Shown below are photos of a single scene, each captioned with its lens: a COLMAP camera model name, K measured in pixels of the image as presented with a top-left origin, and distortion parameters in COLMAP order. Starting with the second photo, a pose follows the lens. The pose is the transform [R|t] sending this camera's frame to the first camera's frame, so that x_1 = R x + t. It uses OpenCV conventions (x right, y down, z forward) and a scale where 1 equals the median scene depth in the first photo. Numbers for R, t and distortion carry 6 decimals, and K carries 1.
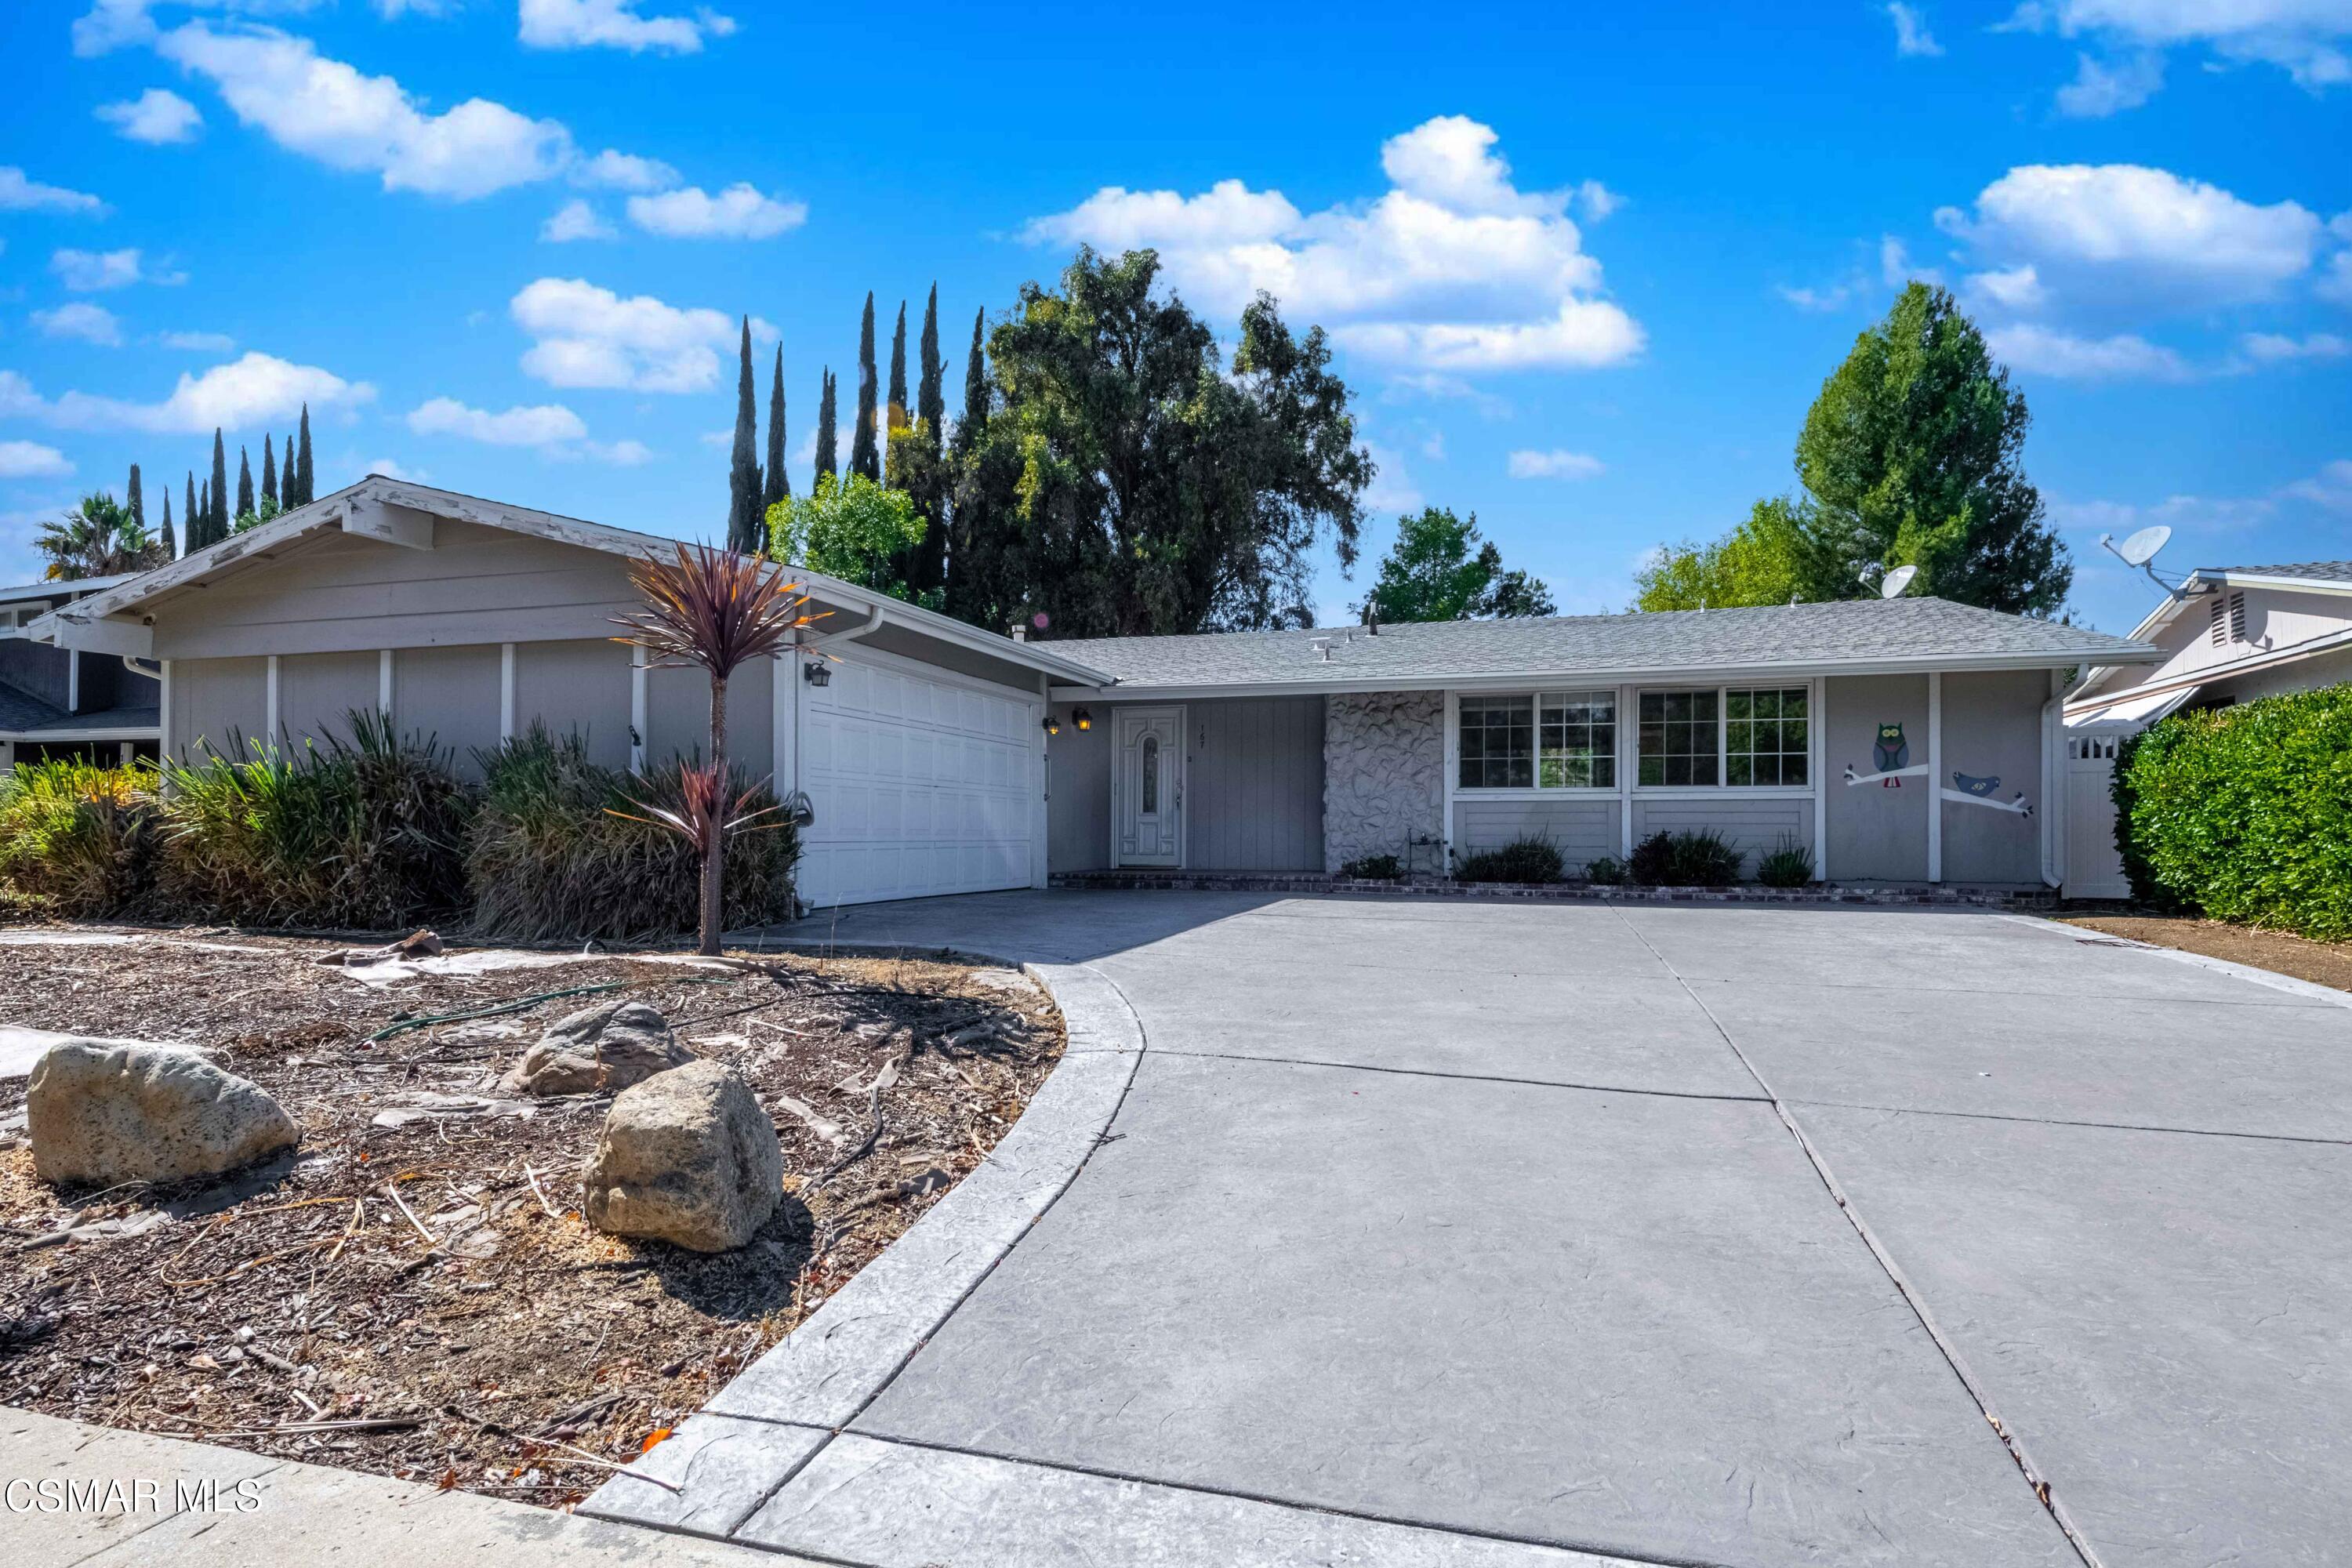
lens RADIAL K [[1263.4, 0, 1160.8], [0, 1263.4, 832.2], [0, 0, 1]] dist [0.018233, -0.000653]
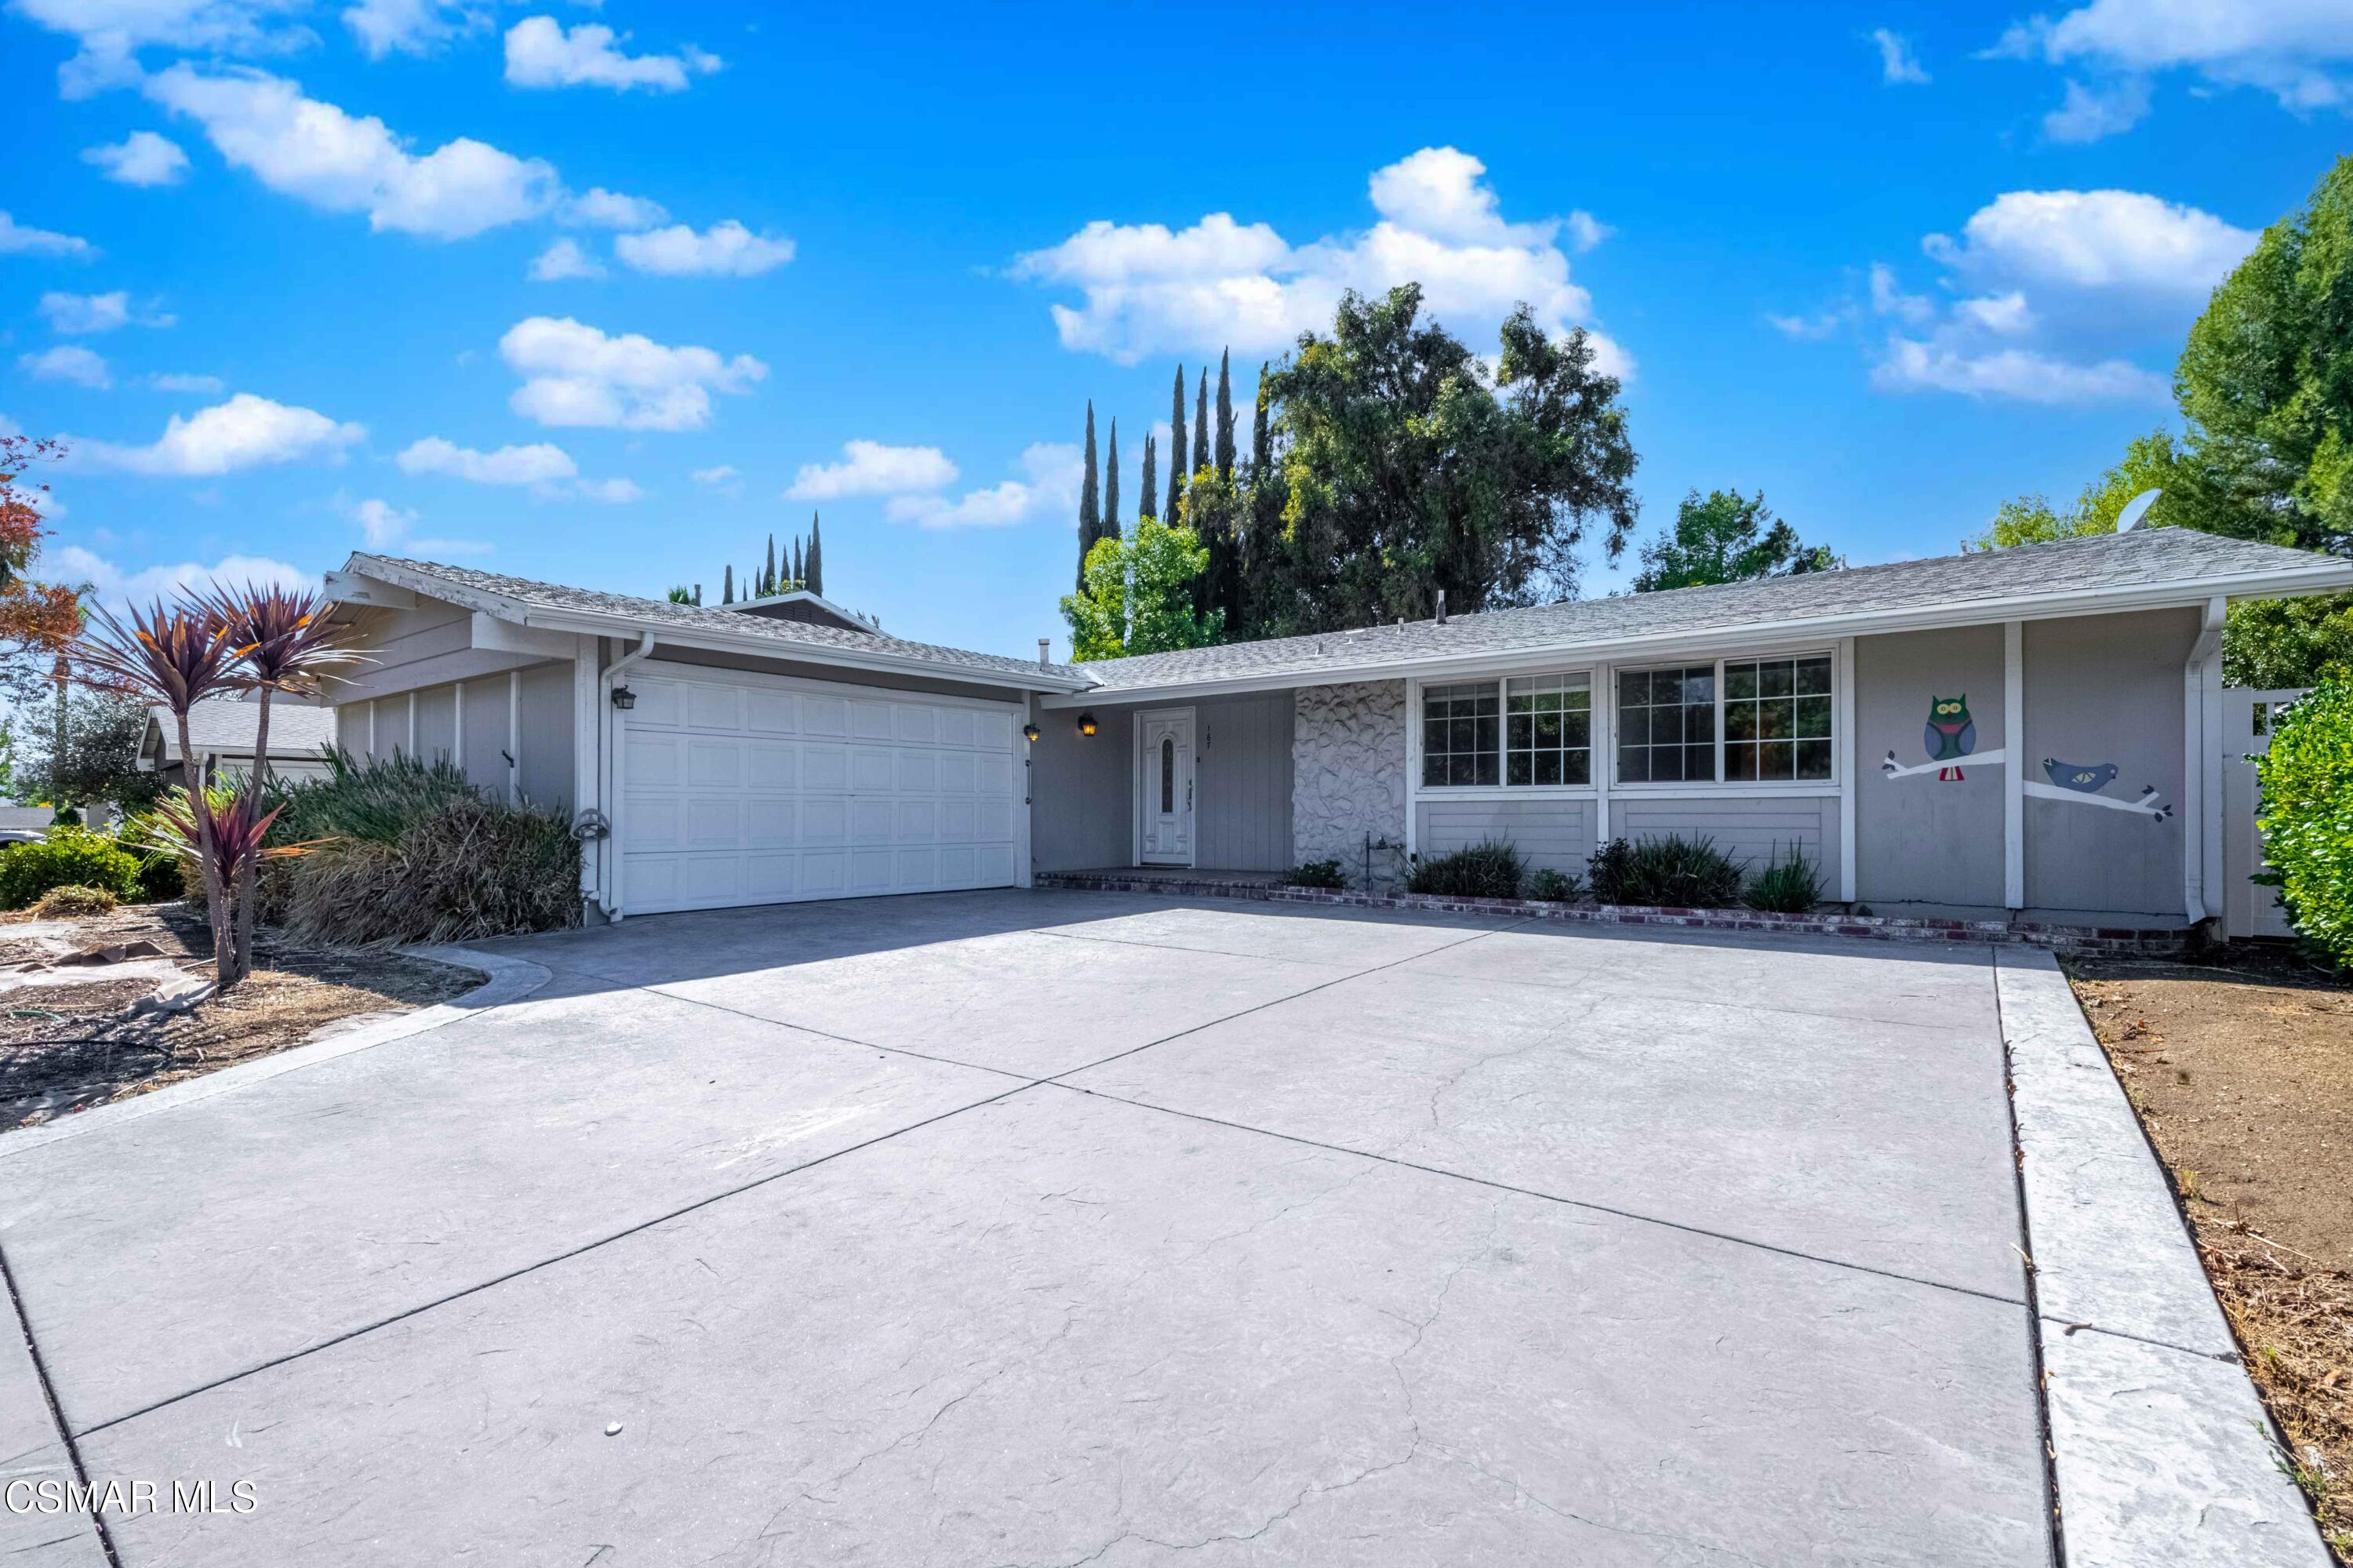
lens RADIAL K [[1053.2, 0, 1140.8], [0, 1053.2, 823.3], [0, 0, 1]] dist [0.002051, -0.000333]
pose [[0.933211, -0.001873, -0.359324, 0.111631], [0.005360, 0.999948, 0.008707, -0.005732], [0.359289, -0.010051, 0.933172, 0.077353]]
